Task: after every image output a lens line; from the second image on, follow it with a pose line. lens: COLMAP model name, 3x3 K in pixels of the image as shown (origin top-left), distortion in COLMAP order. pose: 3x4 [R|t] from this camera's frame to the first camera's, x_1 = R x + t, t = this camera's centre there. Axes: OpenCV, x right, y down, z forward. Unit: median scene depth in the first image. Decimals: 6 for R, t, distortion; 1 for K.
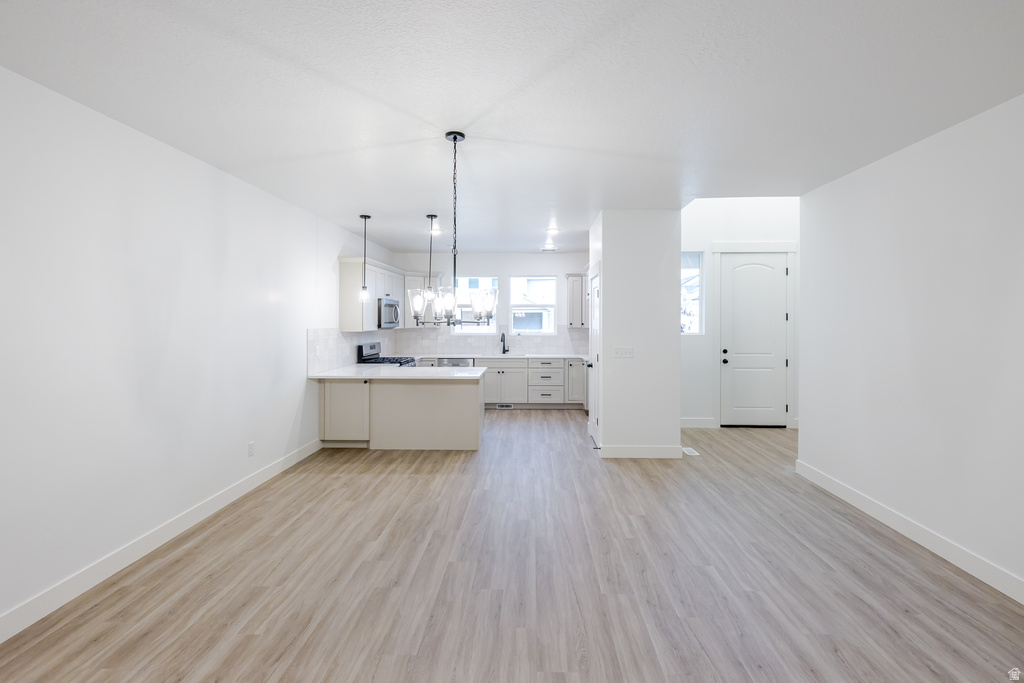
lens RADIAL K [[458.4, 0, 520.5], [0, 458.4, 315.9], [0, 0, 1]] dist [0.000578, 0.000094]
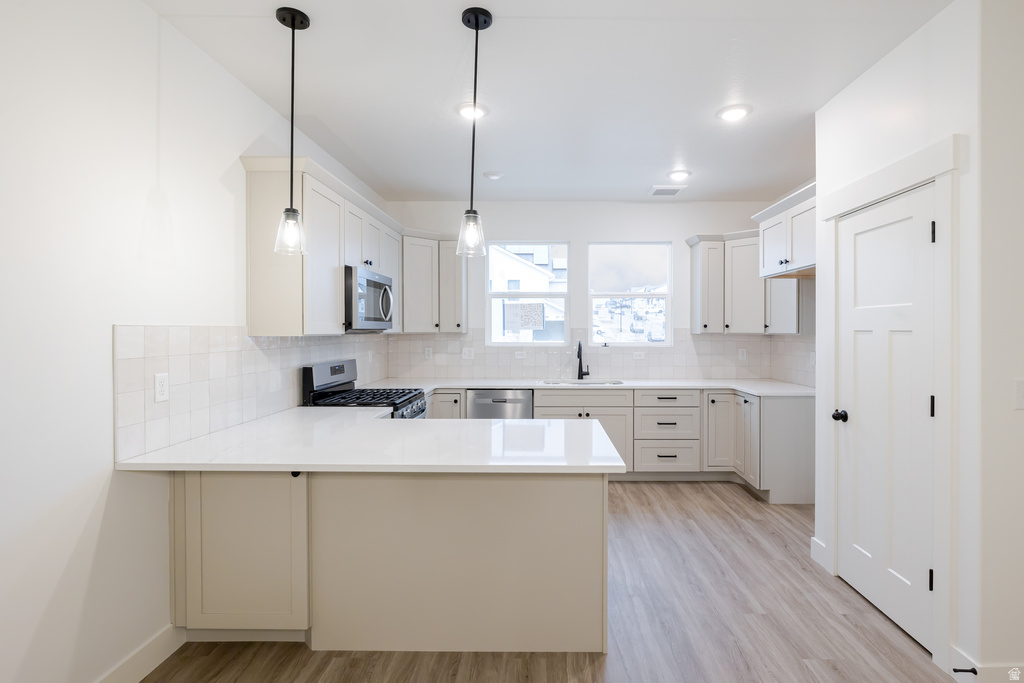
lens RADIAL K [[496.0, 0, 540.9], [0, 496.0, 335.2], [0, 0, 1]] dist [0.020804, 0.000127]
pose [[0.999593, 0.001405, 0.028488, -0.153018], [-0.001834, 0.999885, 0.015028, 0.028989], [-0.028464, -0.015074, 0.999481, 0.584860]]
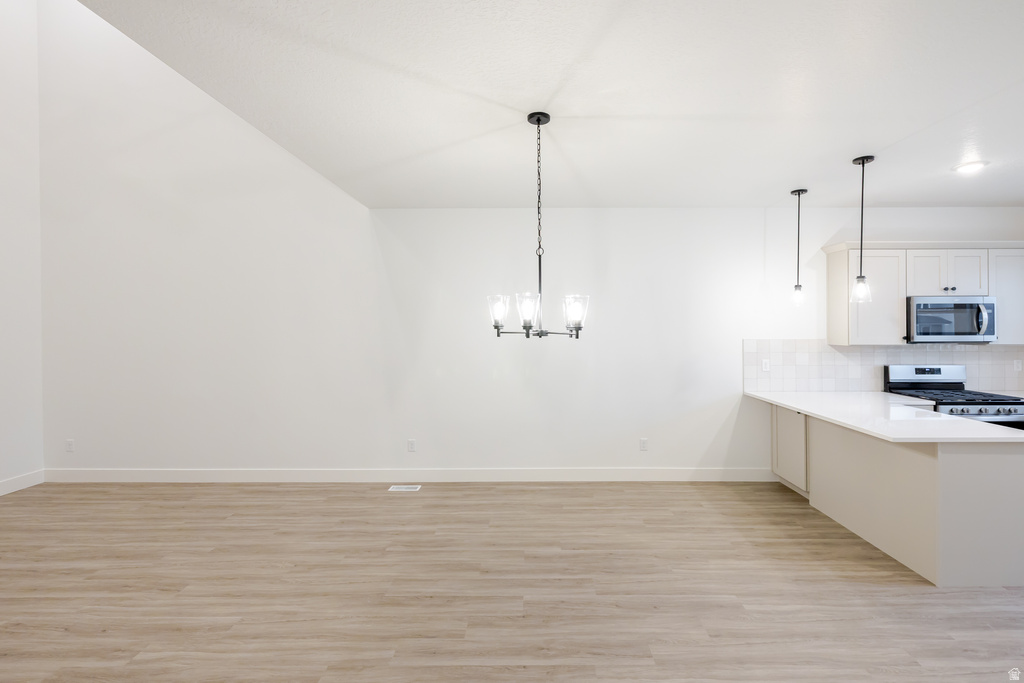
lens RADIAL K [[458.4, 0, 520.5], [0, 458.4, 315.9], [0, 0, 1]] dist [0.000578, 0.000094]
pose [[0.021051, -0.022043, -0.999535, 0.402578], [0.007818, 0.999730, -0.021883, -0.000738], [0.999748, -0.007354, 0.021218, 0.512842]]
